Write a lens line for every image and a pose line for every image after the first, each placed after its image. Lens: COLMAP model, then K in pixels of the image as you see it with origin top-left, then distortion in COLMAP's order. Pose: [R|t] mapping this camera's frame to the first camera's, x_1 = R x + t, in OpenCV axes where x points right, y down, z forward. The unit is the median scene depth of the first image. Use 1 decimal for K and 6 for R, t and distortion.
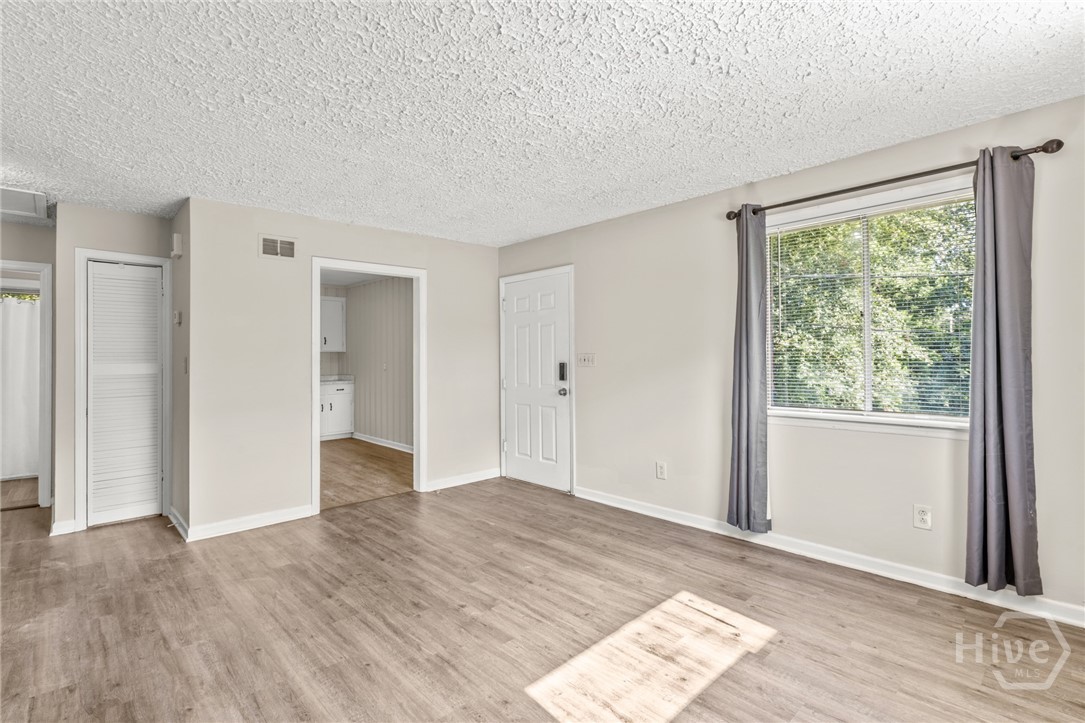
lens RADIAL K [[503.7, 0, 538.1], [0, 503.7, 357.1], [0, 0, 1]] dist [-0.001124, -0.002280]
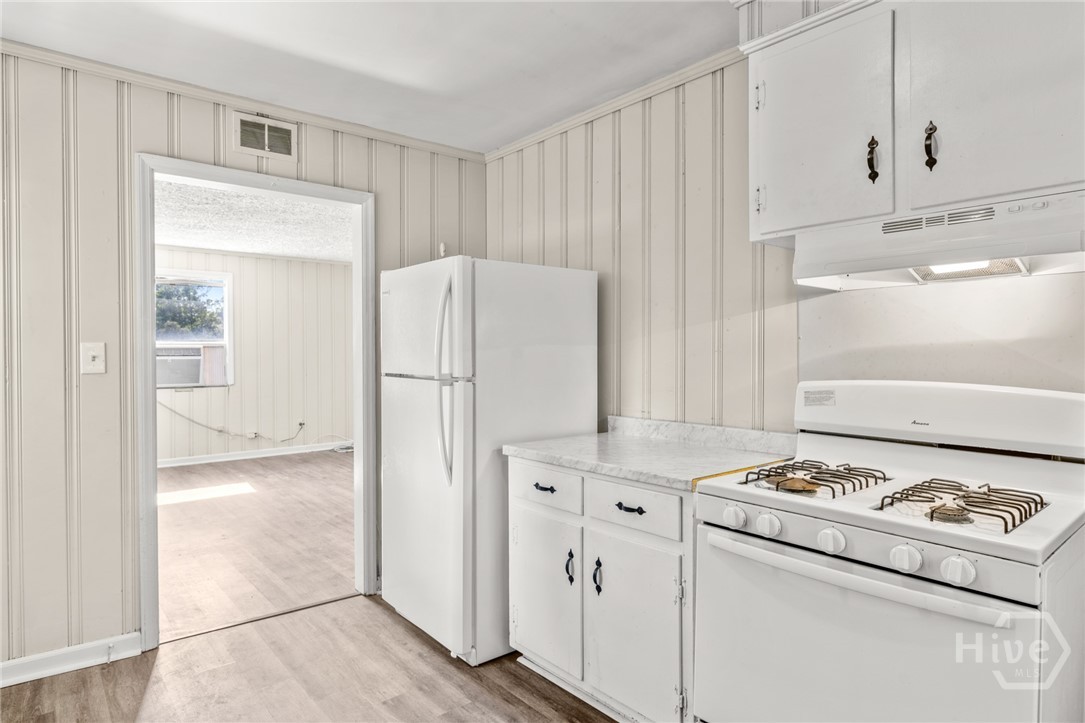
lens RADIAL K [[612.7, 0, 537.3], [0, 612.7, 362.4], [0, 0, 1]] dist [-0.018801, -0.002266]
pose [[-0.998010, 0.003930, 0.062937, -1.046980], [0.005141, 0.999804, 0.019098, -0.003125], [-0.062849, 0.019384, -0.997835, 2.571419]]
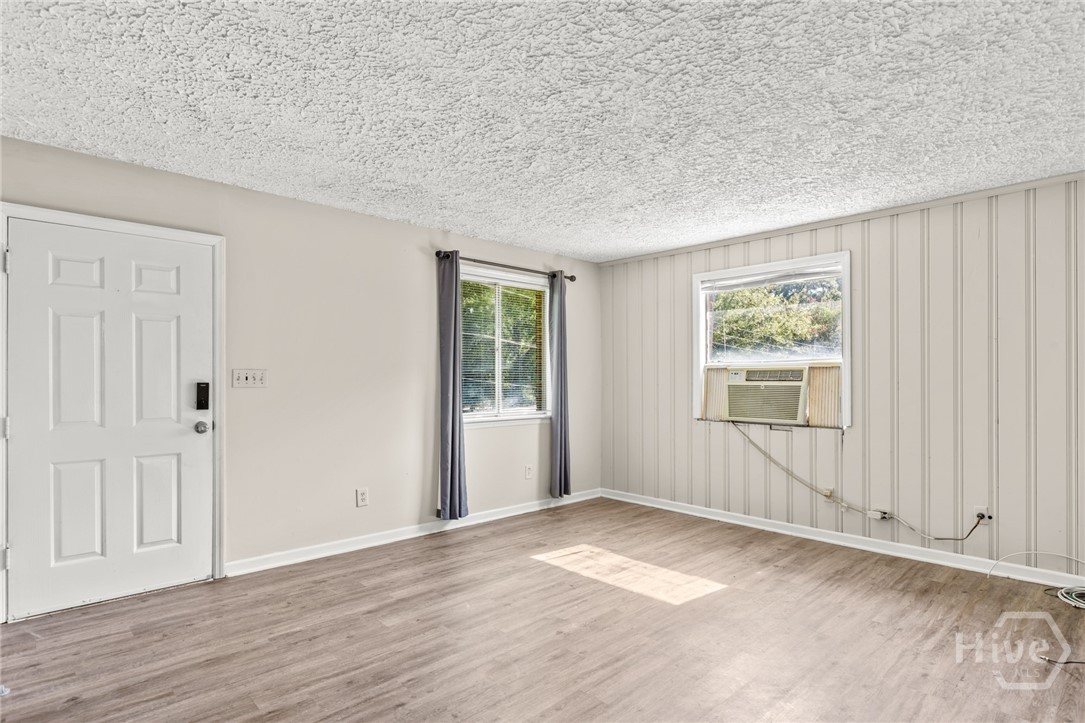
lens RADIAL K [[557.2, 0, 531.8], [0, 557.2, 382.7], [0, 0, 1]] dist [-0.013448, 0.001077]
pose [[0.015592, 0.001540, 0.999877, -1.091764], [-0.002385, 0.999996, -0.001503, 0.019419], [-0.999876, -0.002361, 0.015595, 0.938067]]
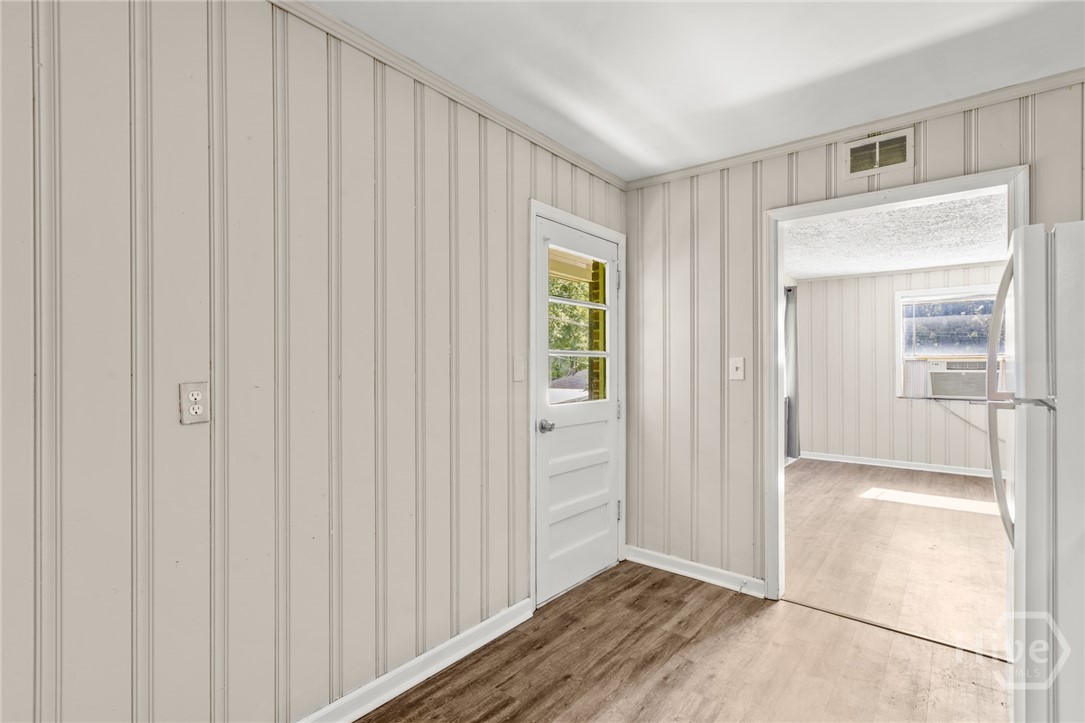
lens RADIAL K [[503.7, 0, 539.0], [0, 503.7, 365.1], [0, 0, 1]] dist [-0.001124, -0.002280]
pose [[-0.134601, 0.006230, 0.990880, -1.278065], [0.001624, 0.999980, -0.006067, 0.002246], [-0.990899, 0.000792, -0.134608, 2.299931]]
